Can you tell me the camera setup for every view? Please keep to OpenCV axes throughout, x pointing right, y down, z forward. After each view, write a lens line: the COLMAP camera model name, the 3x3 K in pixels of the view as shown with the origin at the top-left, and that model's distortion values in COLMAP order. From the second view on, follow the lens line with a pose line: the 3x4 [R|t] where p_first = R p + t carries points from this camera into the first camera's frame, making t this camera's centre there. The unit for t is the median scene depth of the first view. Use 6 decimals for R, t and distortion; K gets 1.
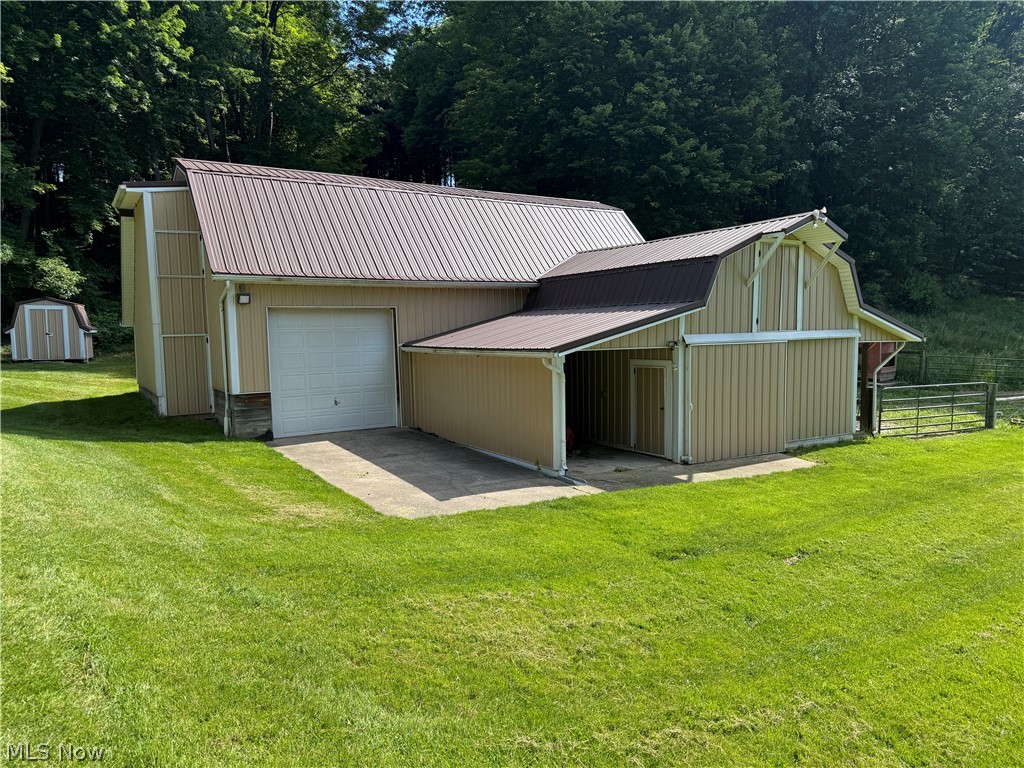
lens RADIAL K [[690.9, 0, 512.0], [0, 690.9, 384.0], [0, 0, 1]] dist [0.009470, -0.001358]
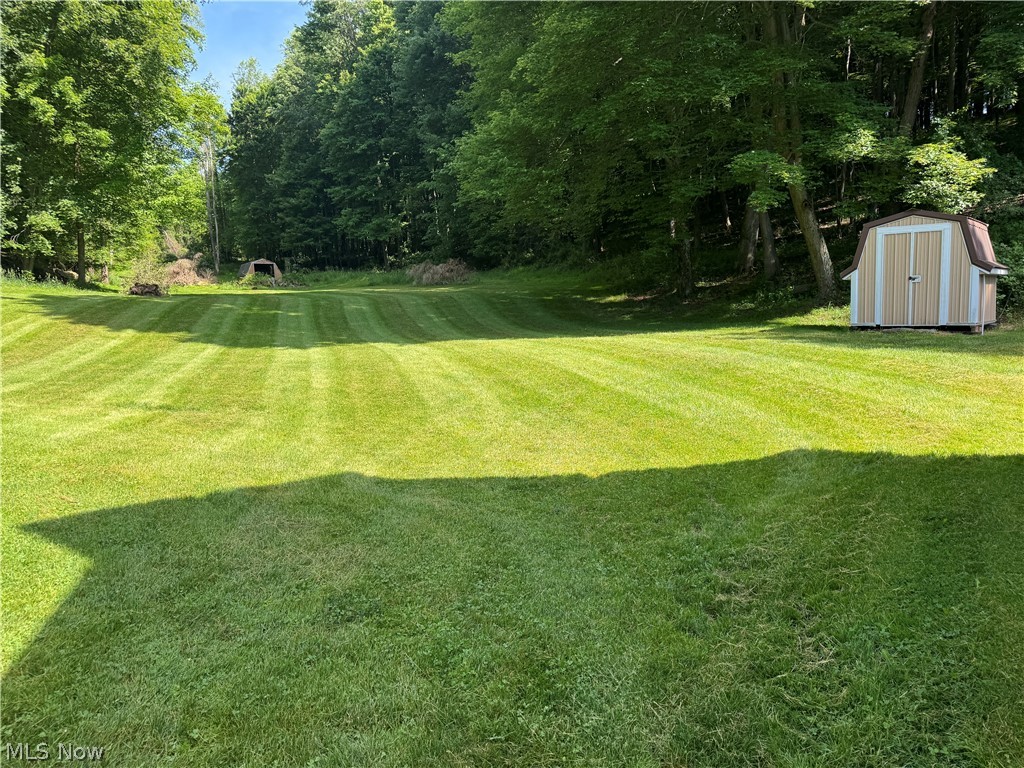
lens RADIAL K [[722.9, 0, 490.0], [0, 722.9, 382.9], [0, 0, 1]] dist [0.012346, -0.002310]
pose [[0.402865, 0.089186, -0.910904, -0.266072], [-0.049387, 0.995909, 0.075666, -0.016573], [0.913926, 0.014504, 0.405622, 0.450472]]
